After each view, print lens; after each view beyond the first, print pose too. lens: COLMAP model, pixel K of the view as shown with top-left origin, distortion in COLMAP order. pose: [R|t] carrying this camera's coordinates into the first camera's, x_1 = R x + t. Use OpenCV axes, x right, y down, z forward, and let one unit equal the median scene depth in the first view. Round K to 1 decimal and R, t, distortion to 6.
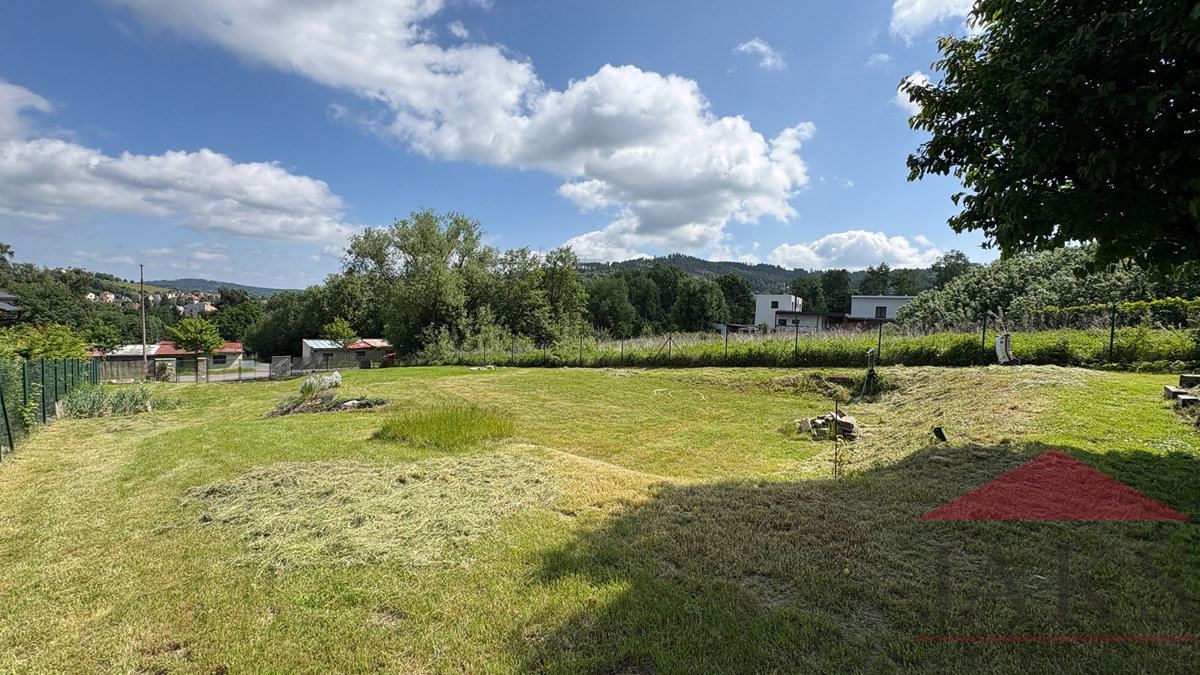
lens RADIAL K [[478.8, 0, 603.3], [0, 478.8, 336.2], [0, 0, 1]] dist [0.001564, 0.000119]
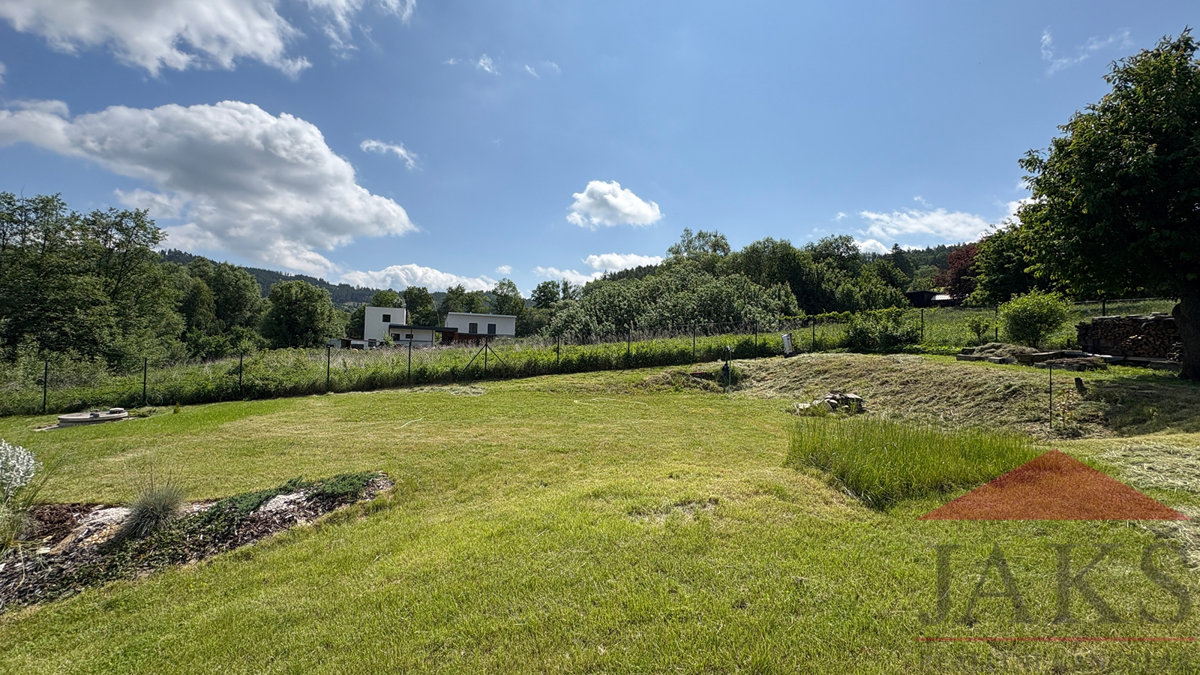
lens RADIAL K [[478.8, 0, 600.1], [0, 478.8, 318.4], [0, 0, 1]] dist [0.001564, 0.000119]
pose [[0.632427, 0.030590, 0.774016, -0.195239], [0.027593, 0.997696, -0.061975, 0.008353], [-0.774129, 0.060552, 0.630126, 0.172044]]
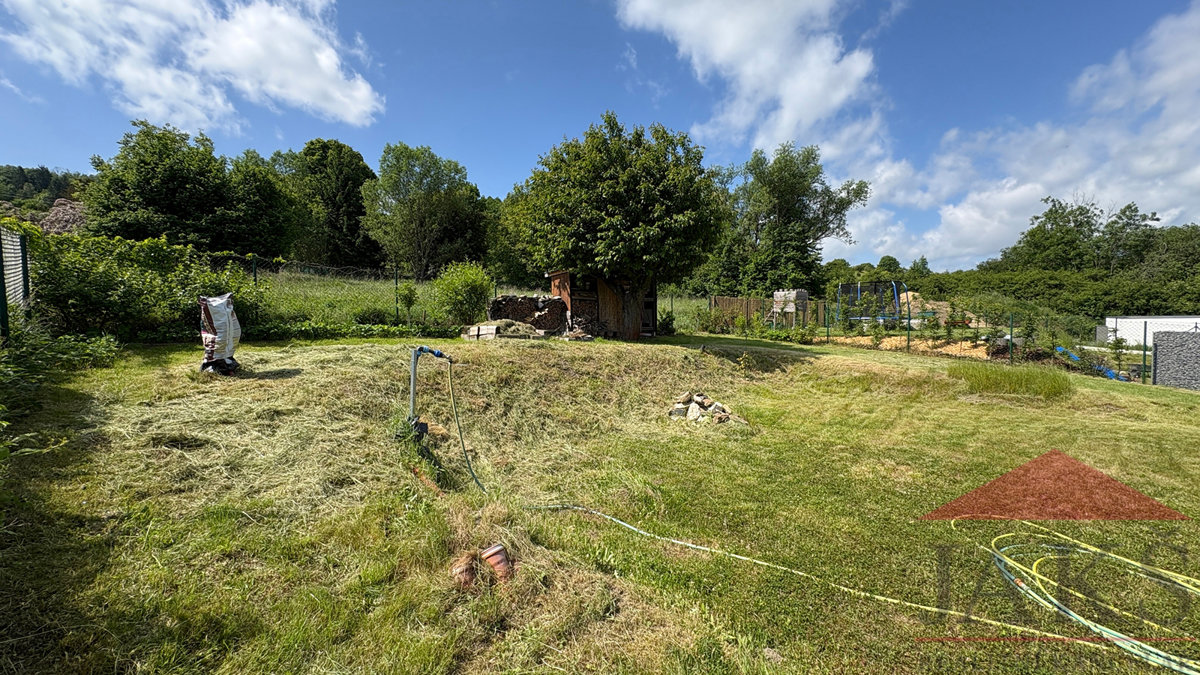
lens RADIAL K [[478.8, 0, 602.6], [0, 478.8, 326.3], [0, 0, 1]] dist [0.001564, 0.000119]
pose [[-0.999110, -0.021009, 0.036579, 0.150572], [-0.018732, 0.997929, 0.061531, -0.002374], [-0.037796, 0.060792, -0.997435, 0.453580]]
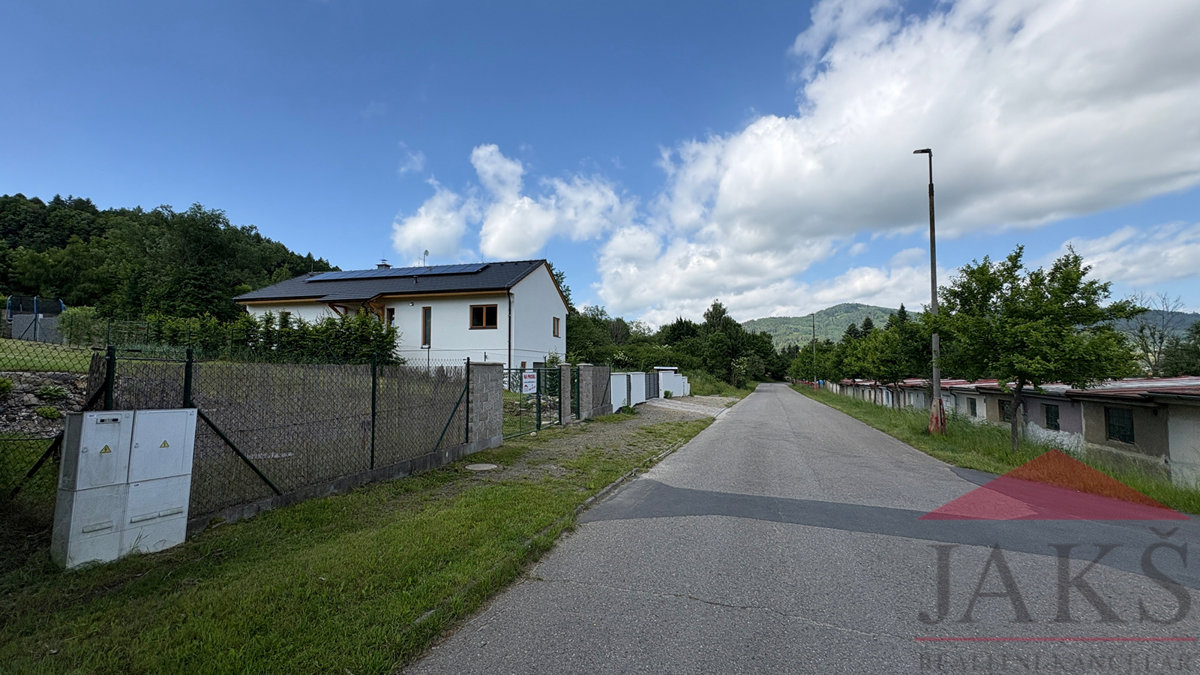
lens RADIAL K [[478.8, 0, 602.8], [0, 478.8, 337.9], [0, 0, 1]] dist [0.001564, 0.000119]
pose [[-0.840017, -0.068628, -0.538202, -0.520985], [-0.050912, 0.997561, -0.047741, 0.035317], [0.540166, -0.012702, -0.841463, 1.141590]]
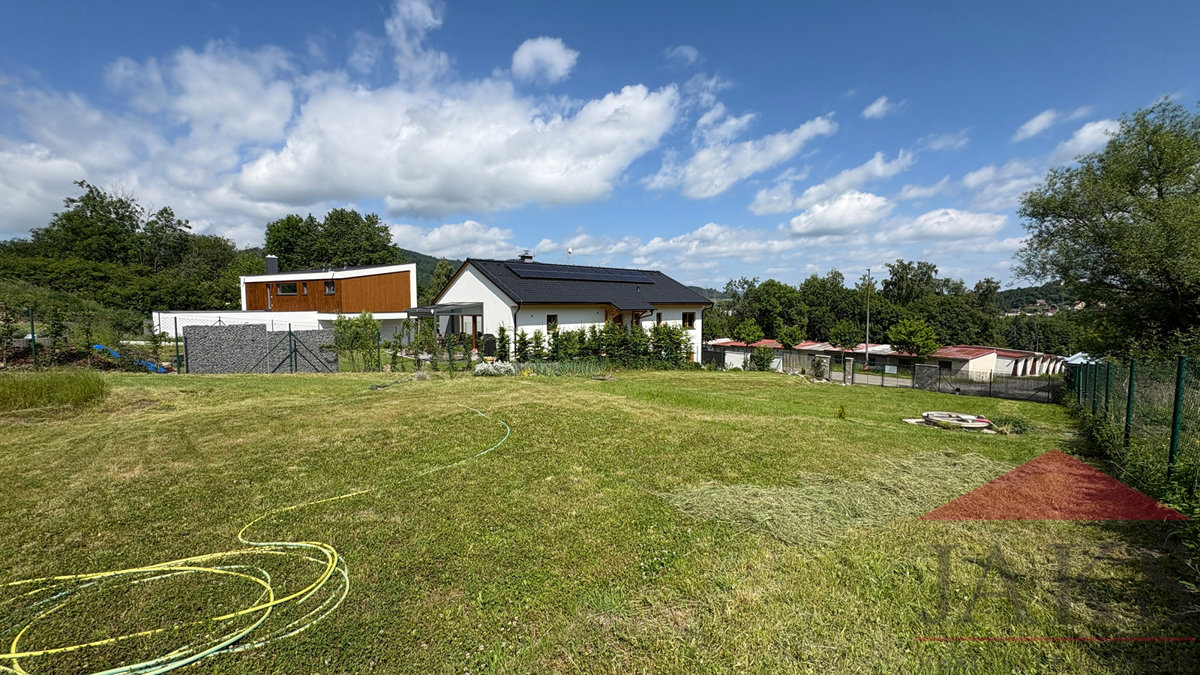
lens RADIAL K [[478.8, 0, 600.6], [0, 478.8, 338.4], [0, 0, 1]] dist [0.001564, 0.000119]
pose [[-0.054891, 0.033122, -0.997943, 0.134954], [-0.046881, 0.998262, 0.035711, -0.004077], [0.997391, 0.048745, -0.053242, 0.449702]]
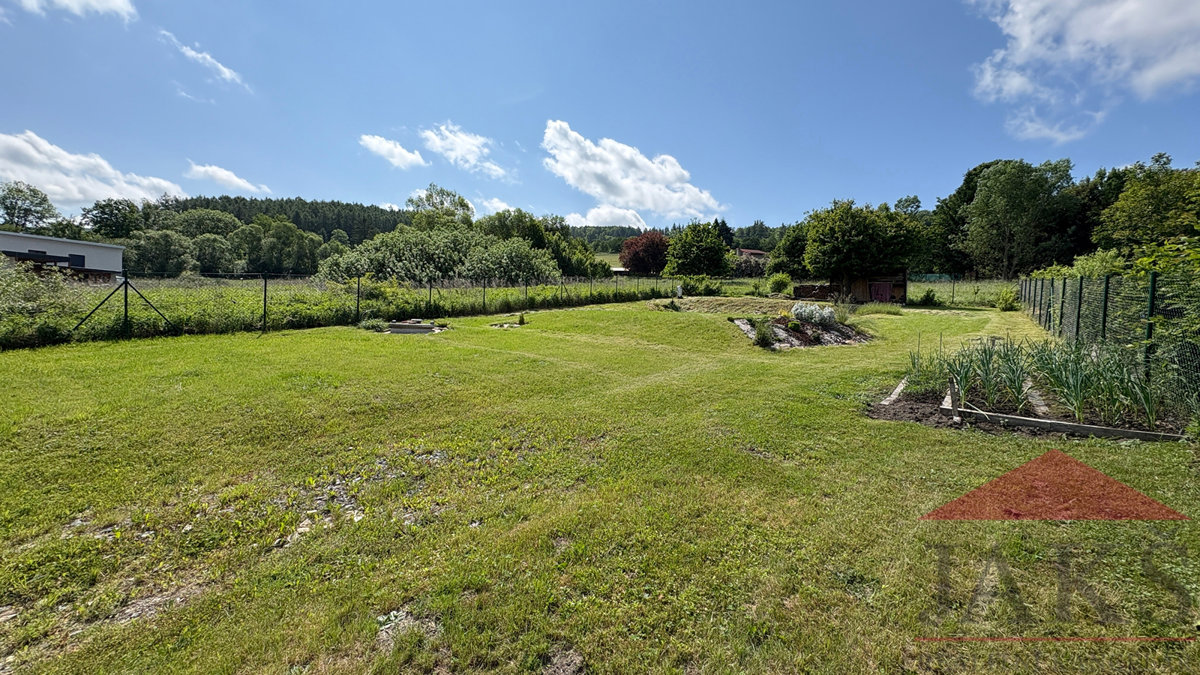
lens RADIAL K [[478.8, 0, 595.3], [0, 478.8, 329.1], [0, 0, 1]] dist [0.001564, 0.000119]
pose [[-0.111482, -0.058606, 0.992037, -0.538369], [-0.002341, 0.998272, 0.058711, 0.026397], [-0.993764, 0.004223, -0.111426, 0.556524]]
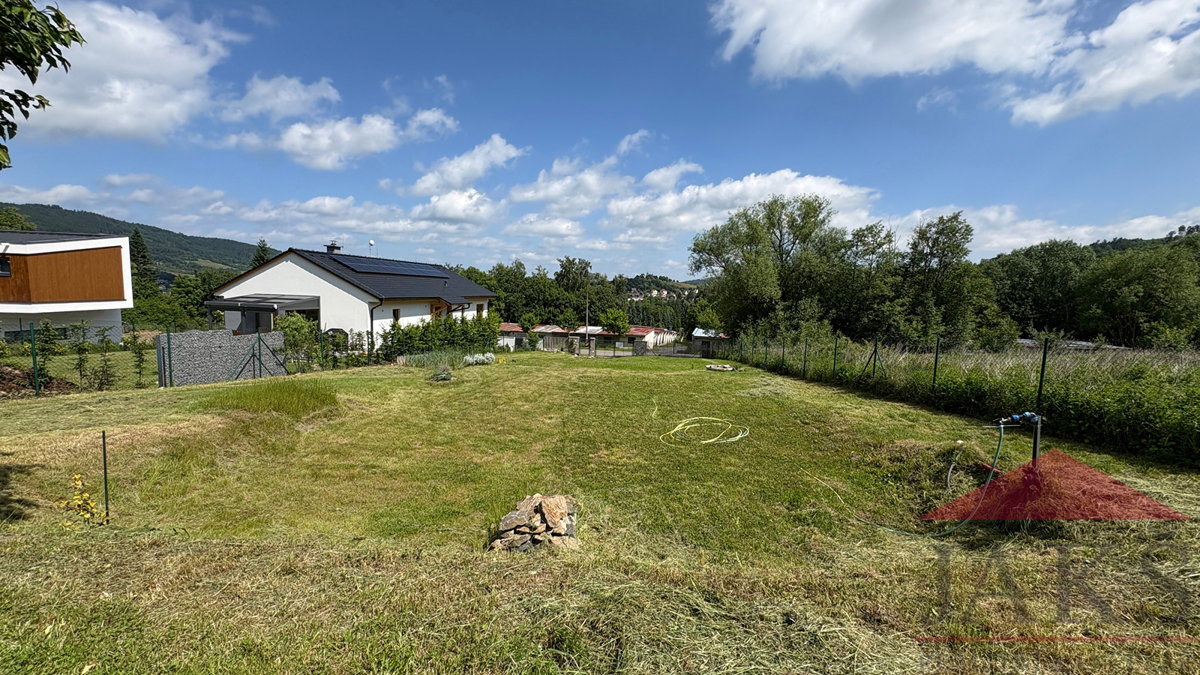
lens RADIAL K [[478.8, 0, 601.1], [0, 478.8, 342.4], [0, 0, 1]] dist [0.001564, 0.000119]
pose [[0.586088, 0.068213, -0.807371, 0.229007], [-0.044402, 0.997656, 0.052058, -0.010999], [0.809030, 0.005338, 0.587744, 0.180400]]
